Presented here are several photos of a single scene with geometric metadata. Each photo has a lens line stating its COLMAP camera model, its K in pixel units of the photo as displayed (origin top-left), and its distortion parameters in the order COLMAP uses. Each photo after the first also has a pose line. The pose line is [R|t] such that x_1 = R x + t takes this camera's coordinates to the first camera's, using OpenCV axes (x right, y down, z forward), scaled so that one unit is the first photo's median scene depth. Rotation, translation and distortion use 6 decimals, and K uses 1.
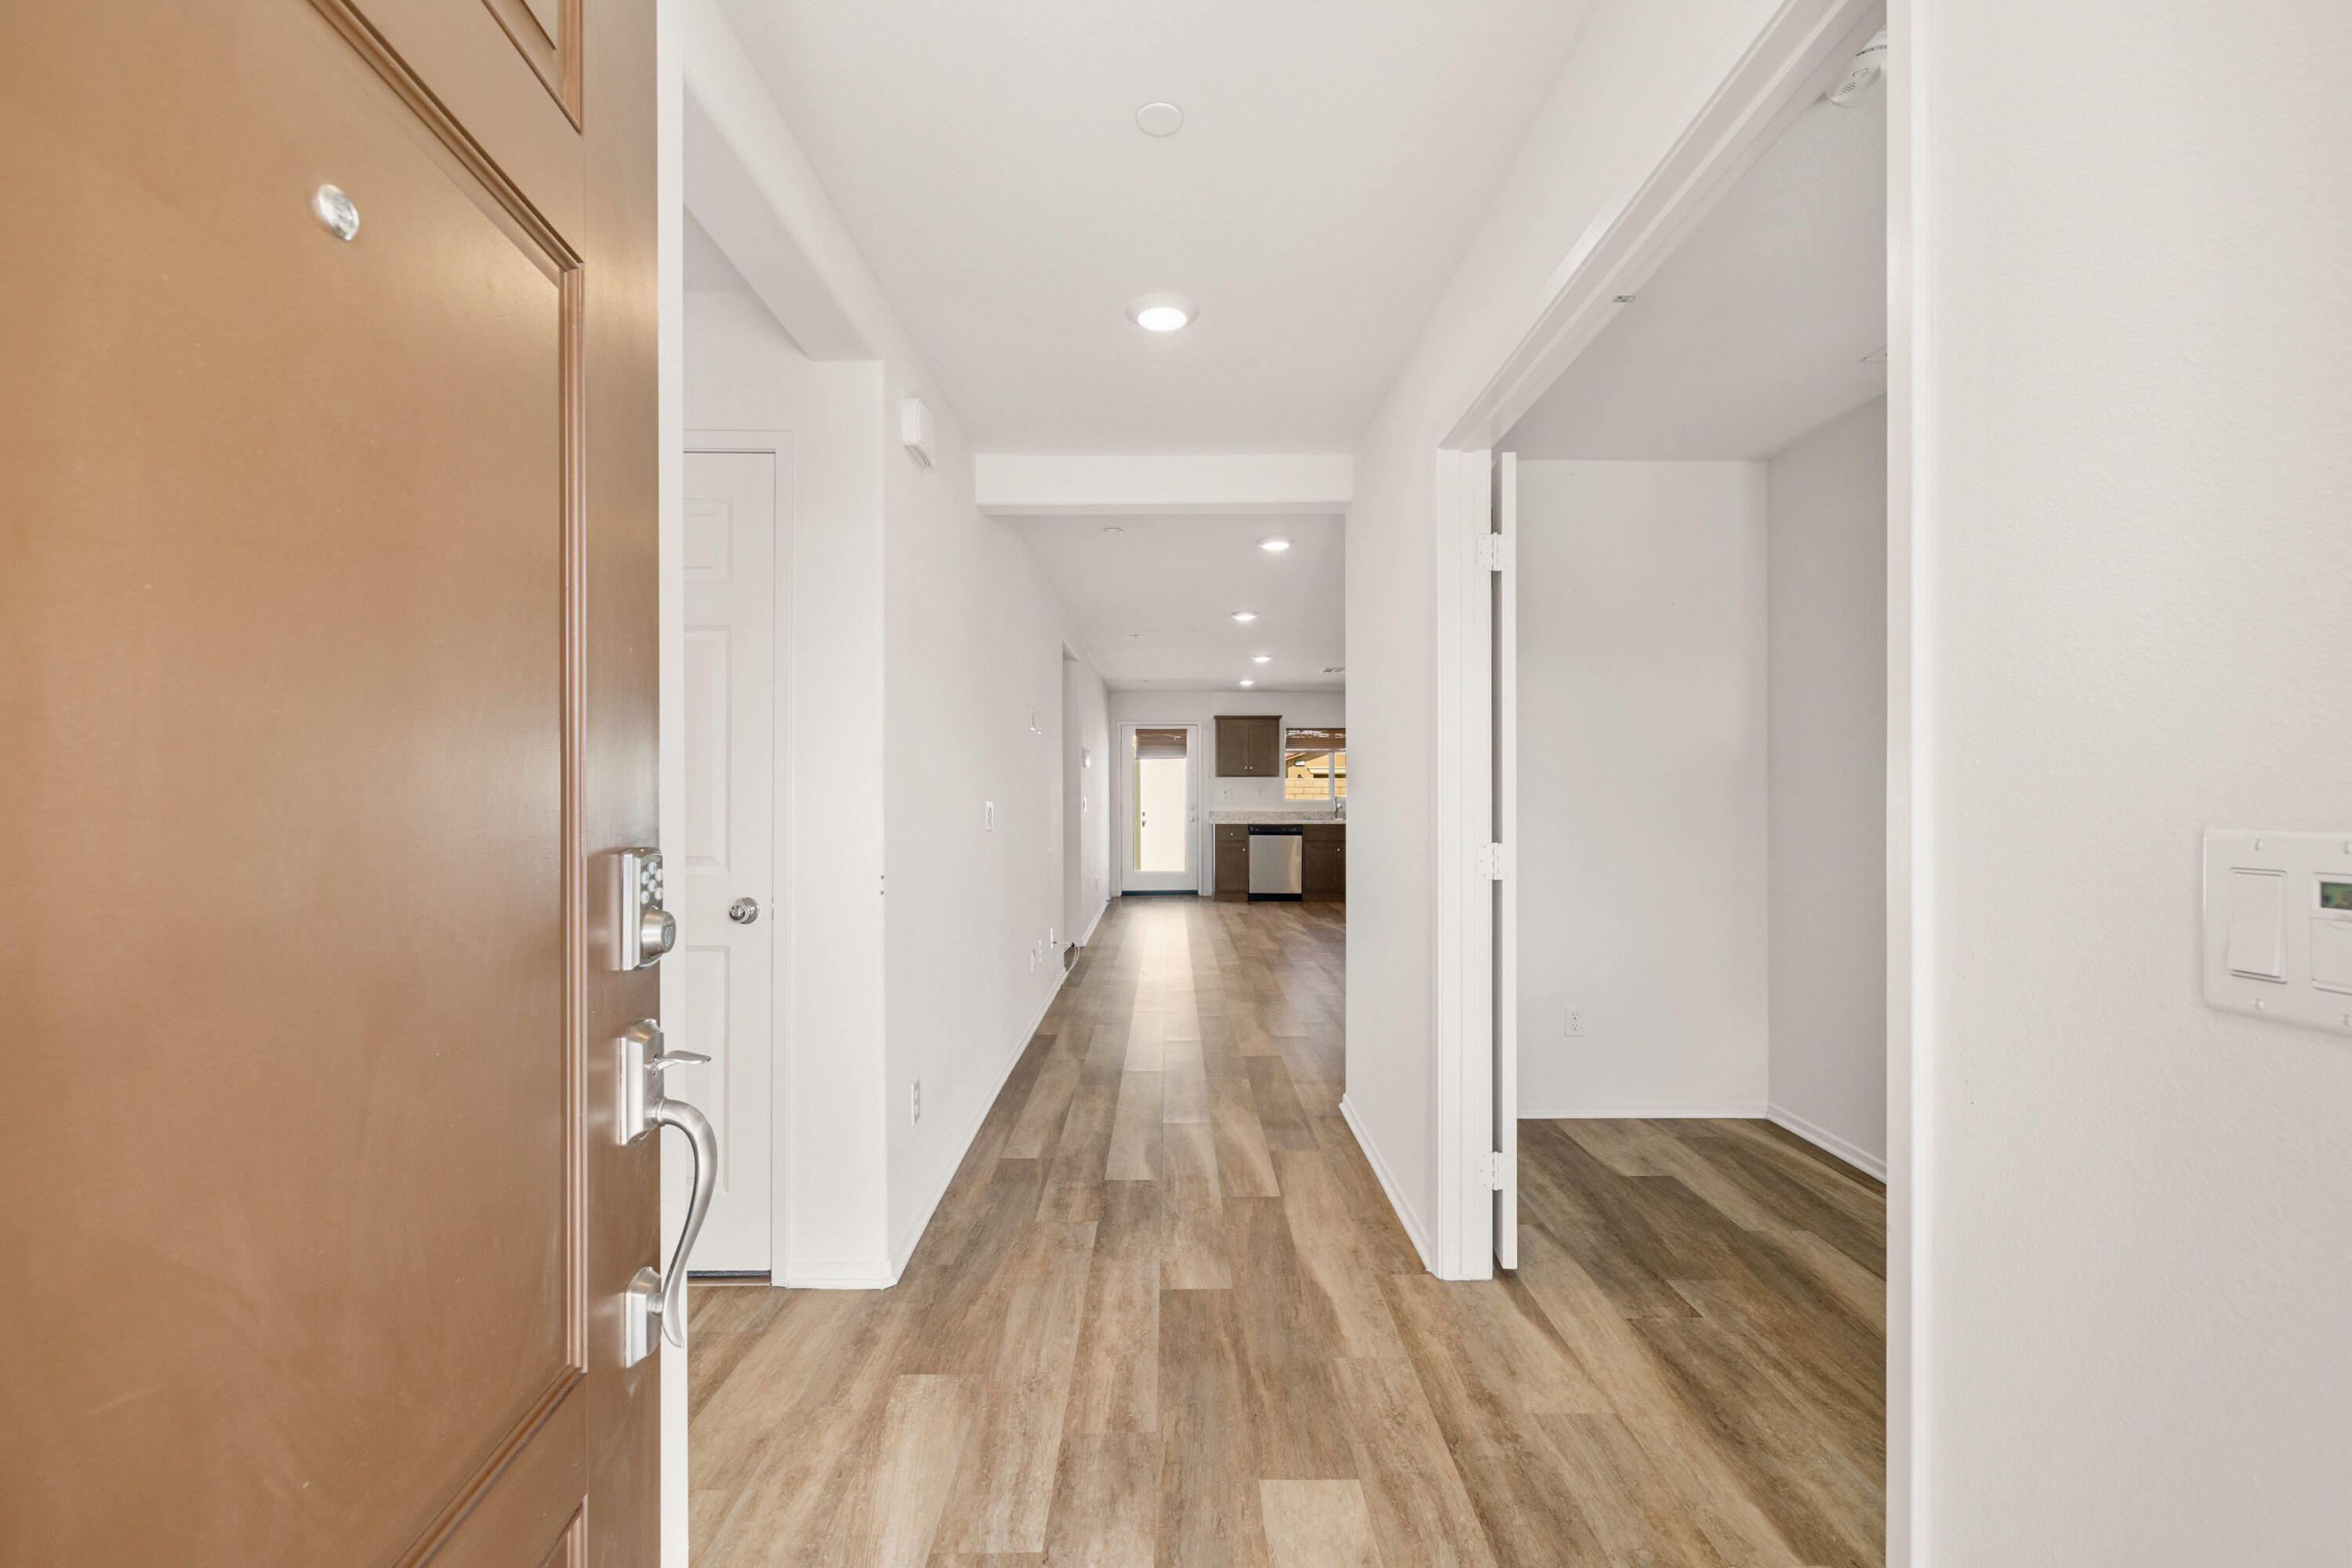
lens RADIAL K [[1011.7, 0, 1191.8], [0, 1011.7, 802.5], [0, 0, 1]] dist [0.003090, 0.000770]
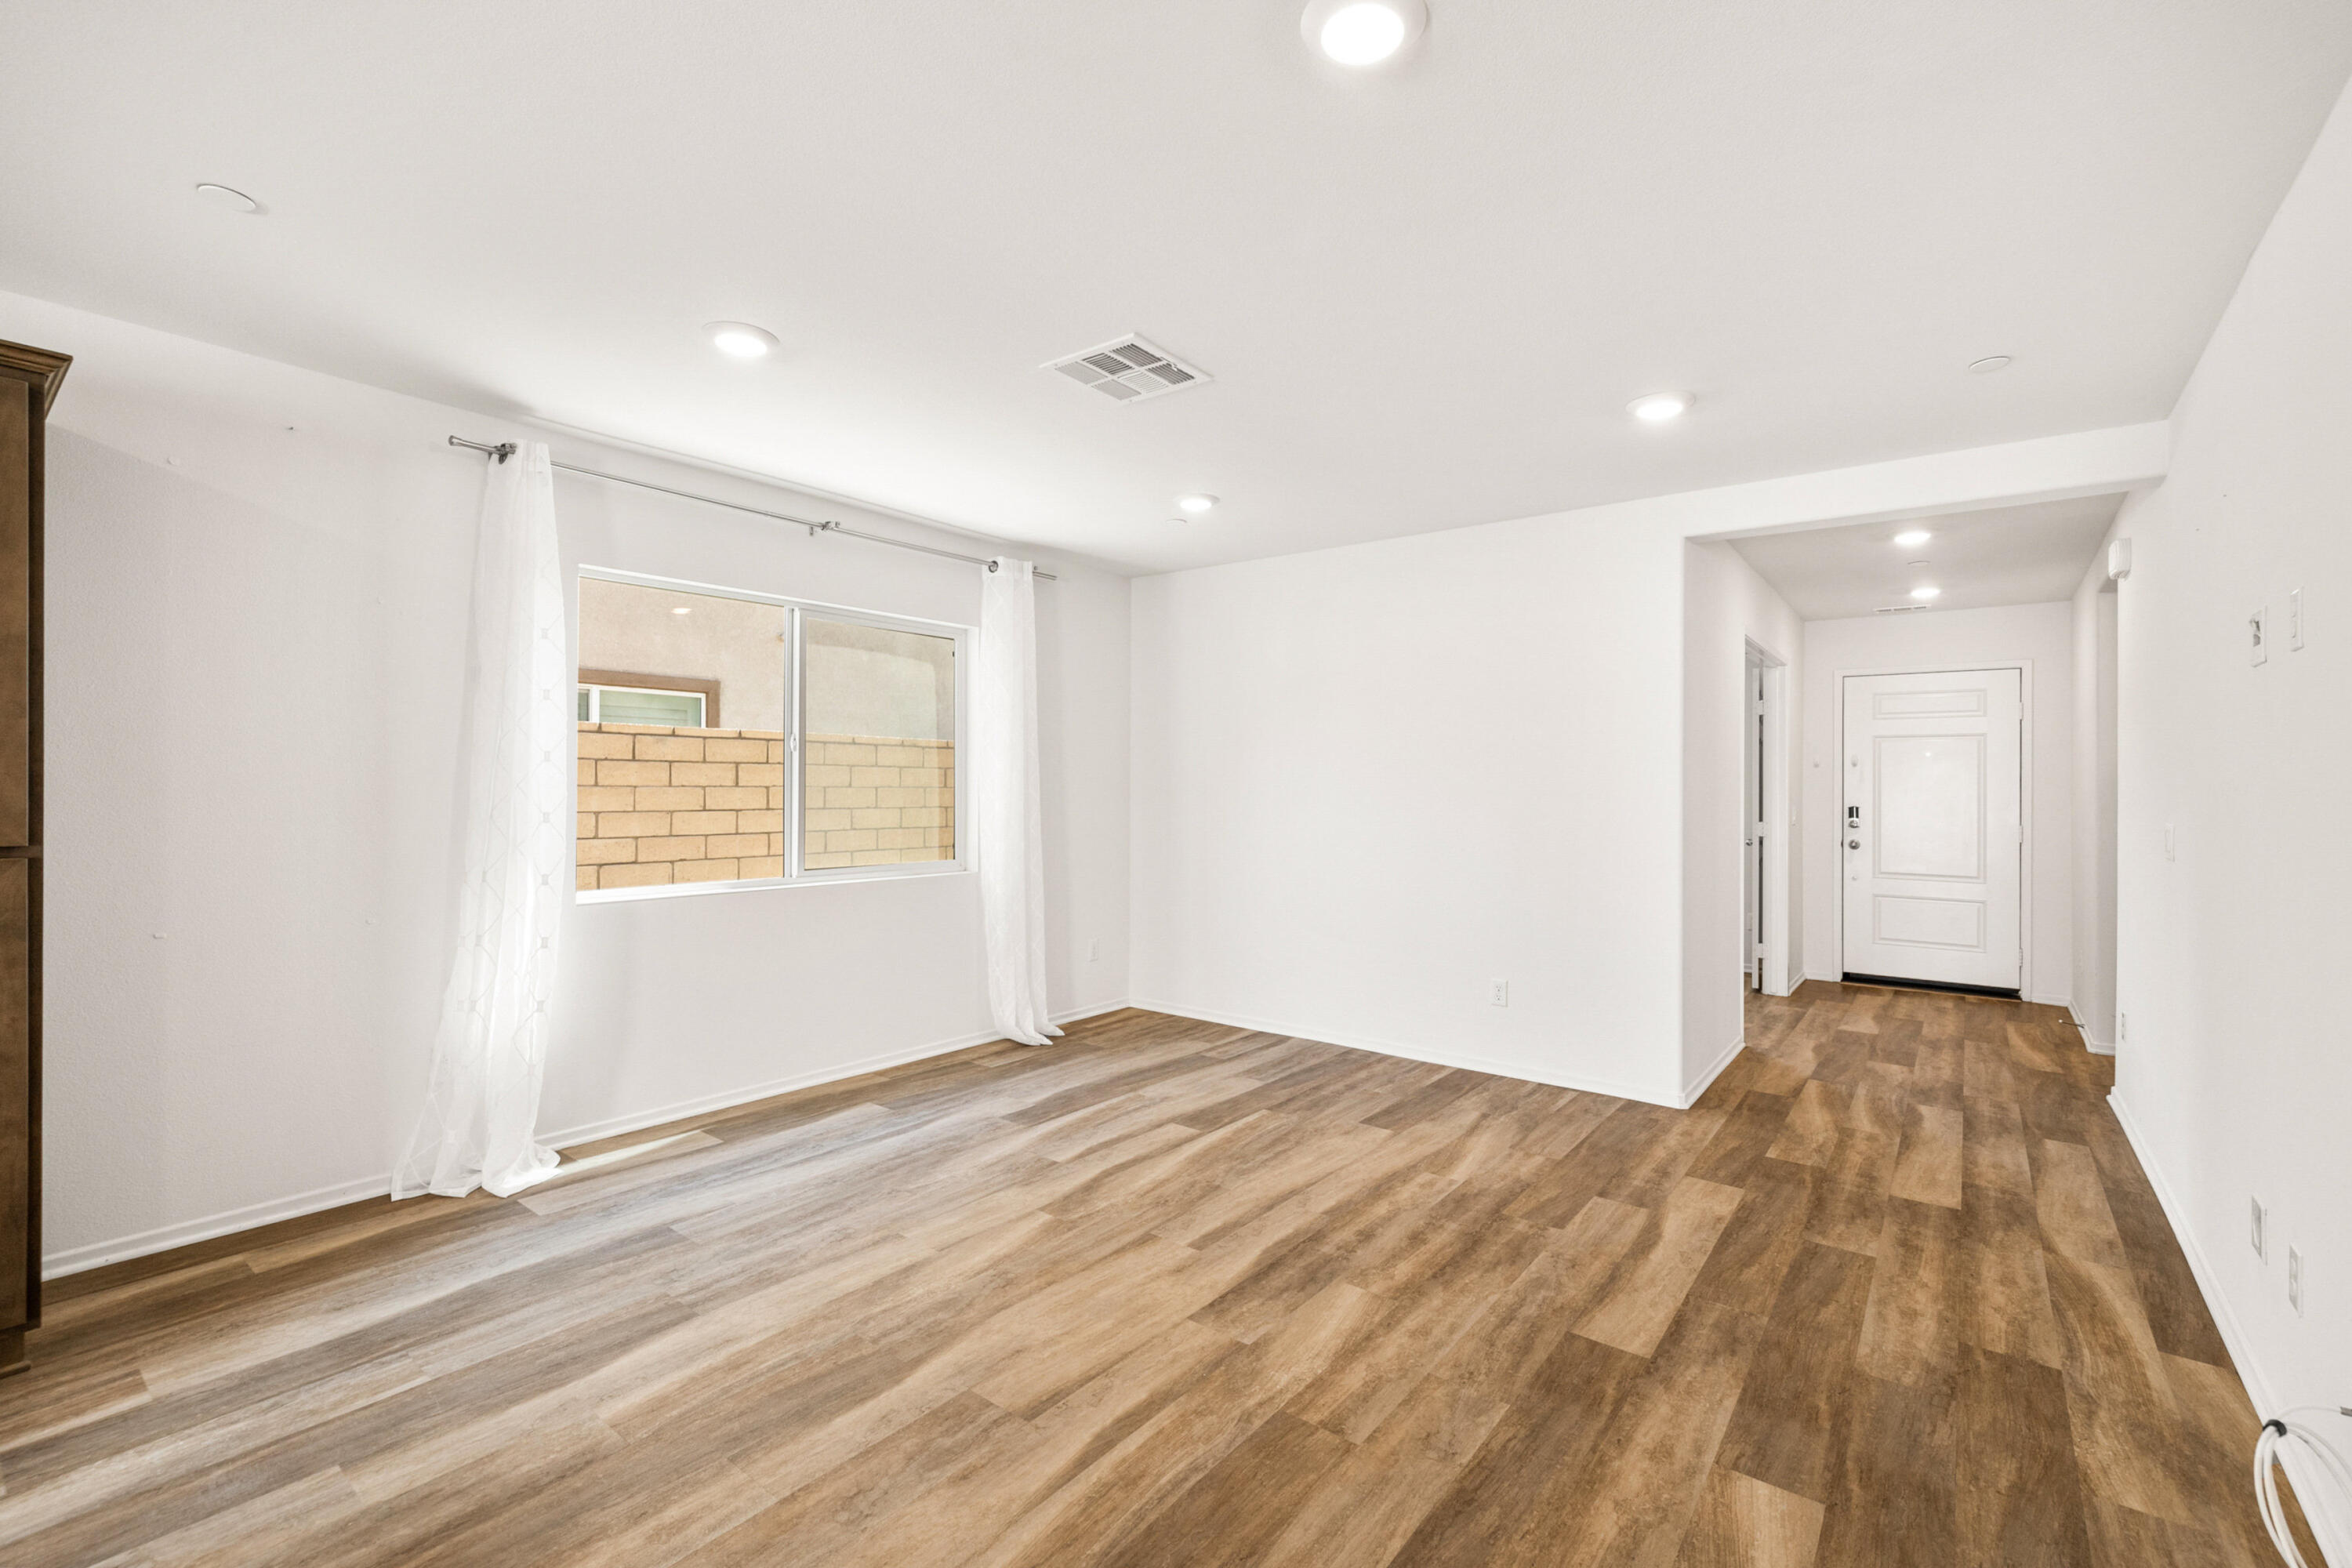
lens RADIAL K [[1011.7, 0, 1178.2], [0, 1011.7, 785.7], [0, 0, 1]] dist [0.003090, 0.000770]
pose [[-0.774962, 0.000133, 0.632008, -0.024598], [0.001525, 0.999997, 0.001660, -0.007608], [-0.632006, 0.002250, -0.774960, 0.503149]]
